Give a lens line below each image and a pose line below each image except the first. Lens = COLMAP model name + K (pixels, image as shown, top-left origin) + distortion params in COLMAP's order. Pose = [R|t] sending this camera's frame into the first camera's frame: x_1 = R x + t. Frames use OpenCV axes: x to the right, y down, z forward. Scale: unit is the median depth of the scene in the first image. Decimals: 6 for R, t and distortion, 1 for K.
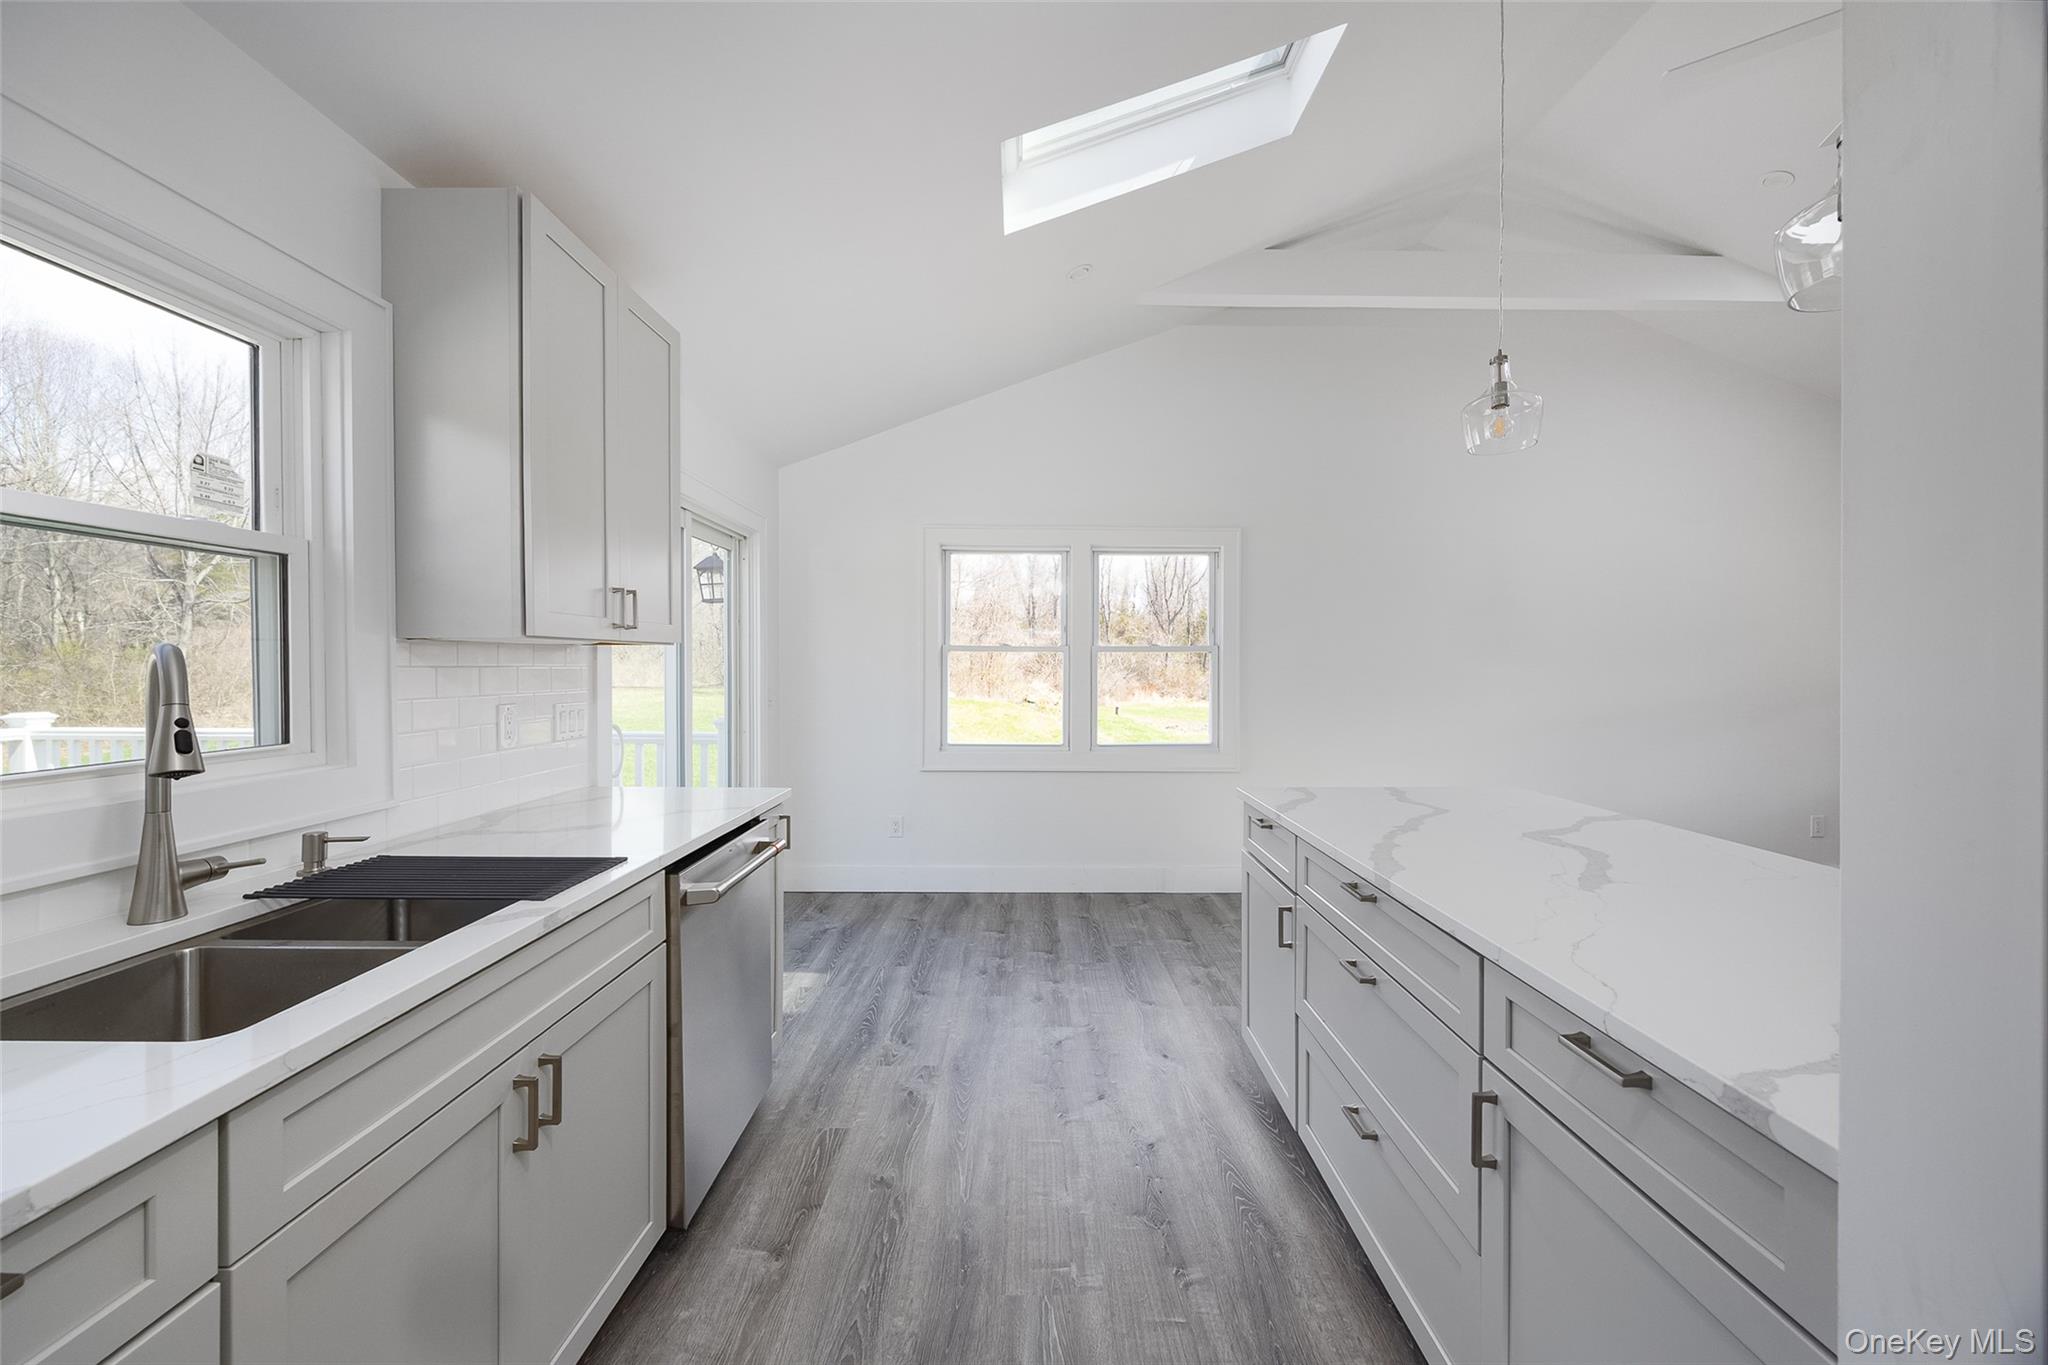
lens RADIAL K [[795.0, 0, 1026.3], [0, 795.0, 669.0], [0, 0, 1]] dist [-0.003635, 0.000489]
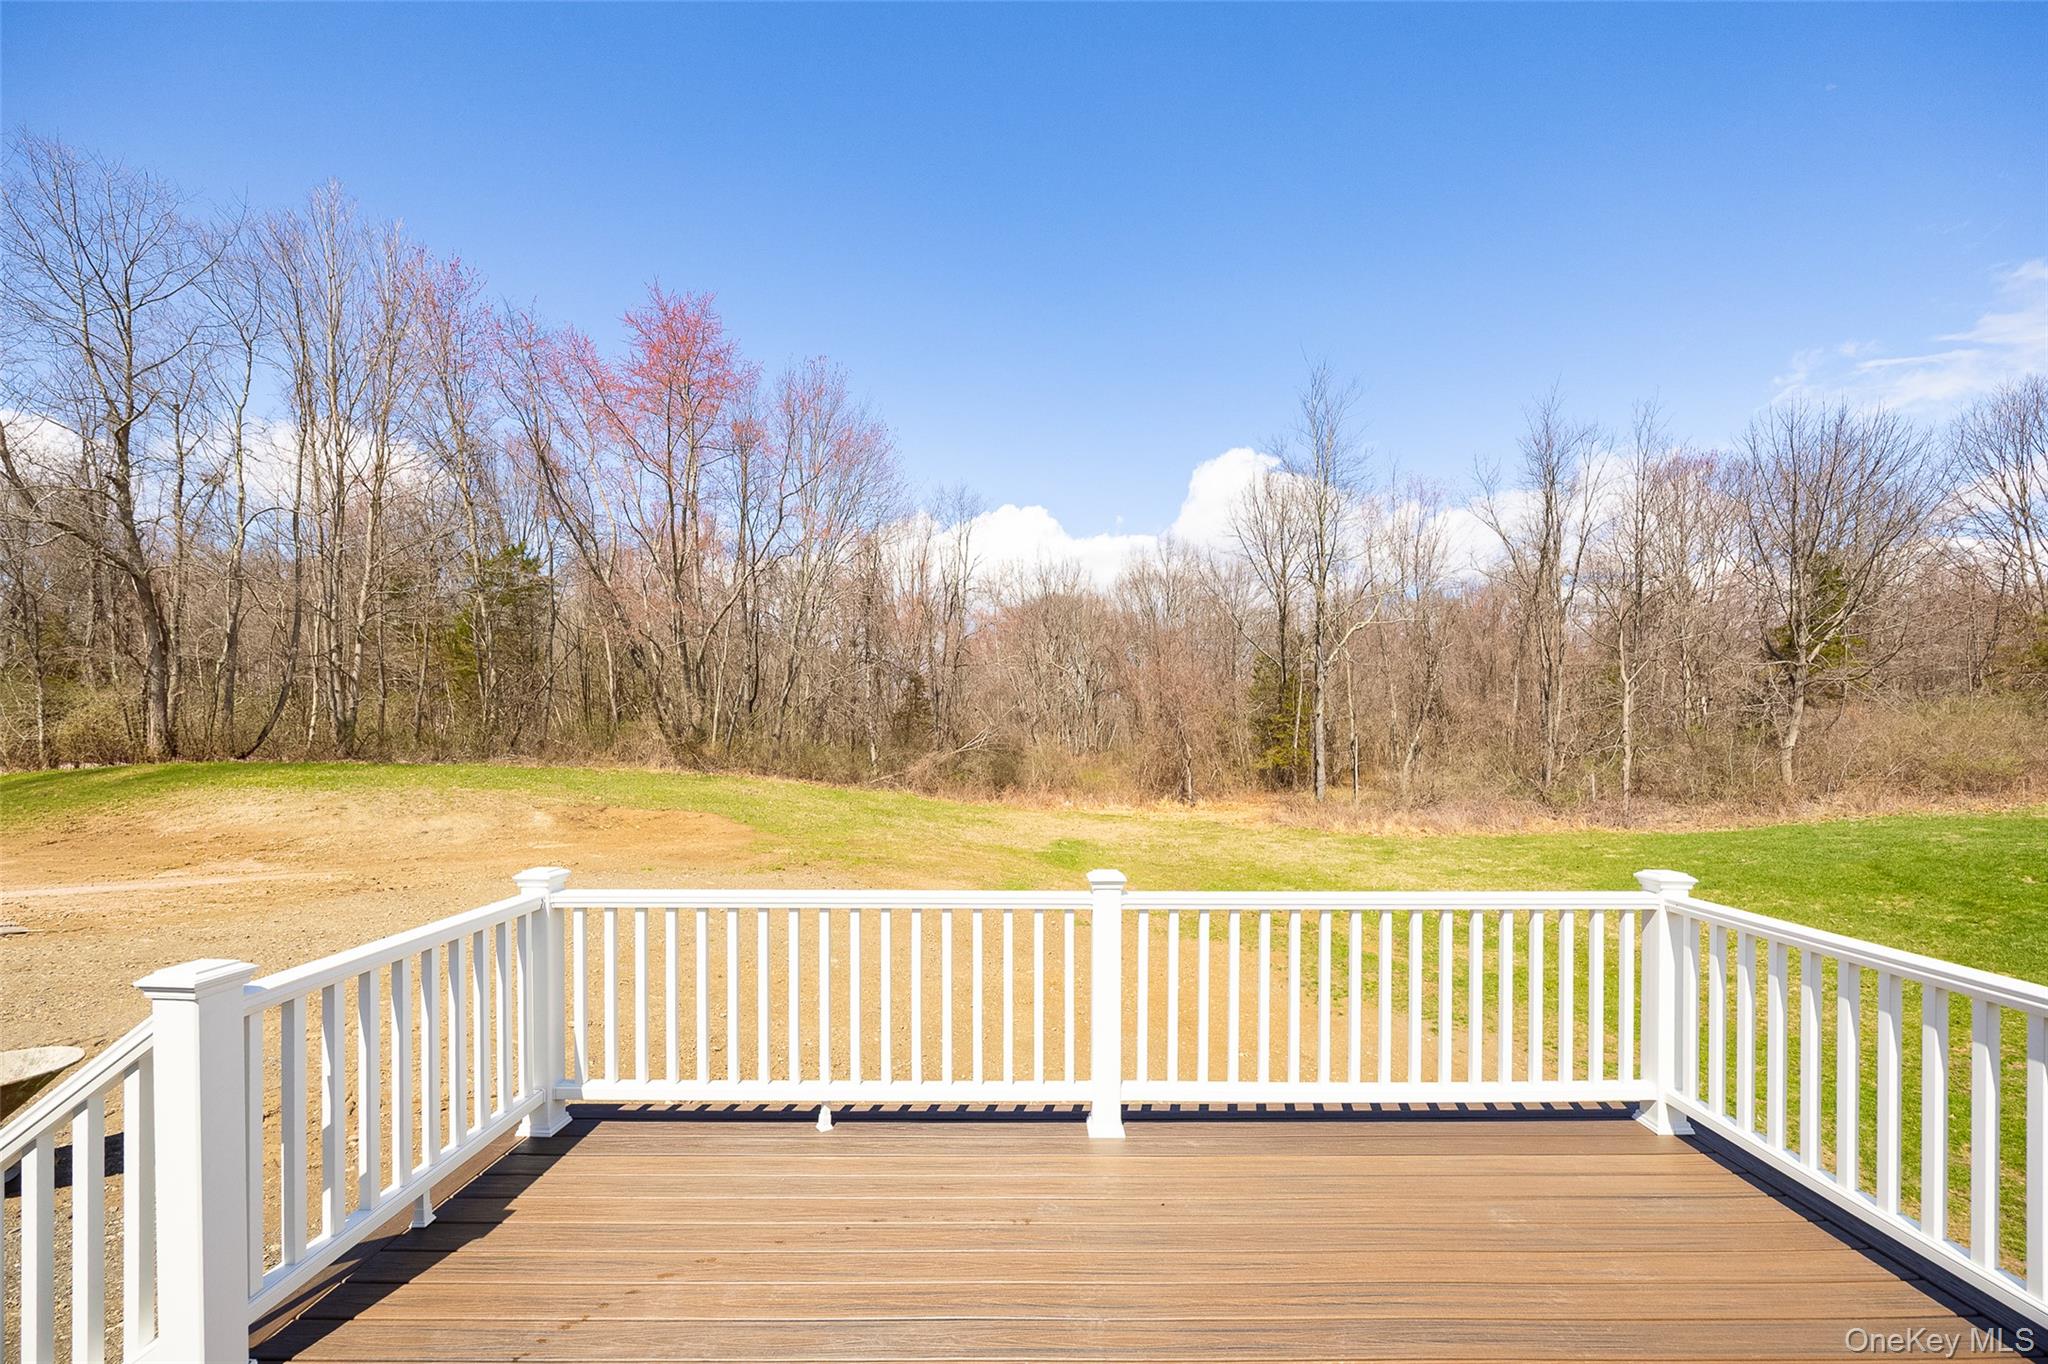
lens RADIAL K [[795.0, 0, 1035.5], [0, 795.0, 738.9], [0, 0, 1]] dist [-0.003635, 0.000489]
pose [[-0.002442, 0.002566, -0.999994, -0.086284], [-0.007839, 0.999966, 0.002585, -0.010872], [0.999966, 0.007845, -0.002422, 0.068911]]
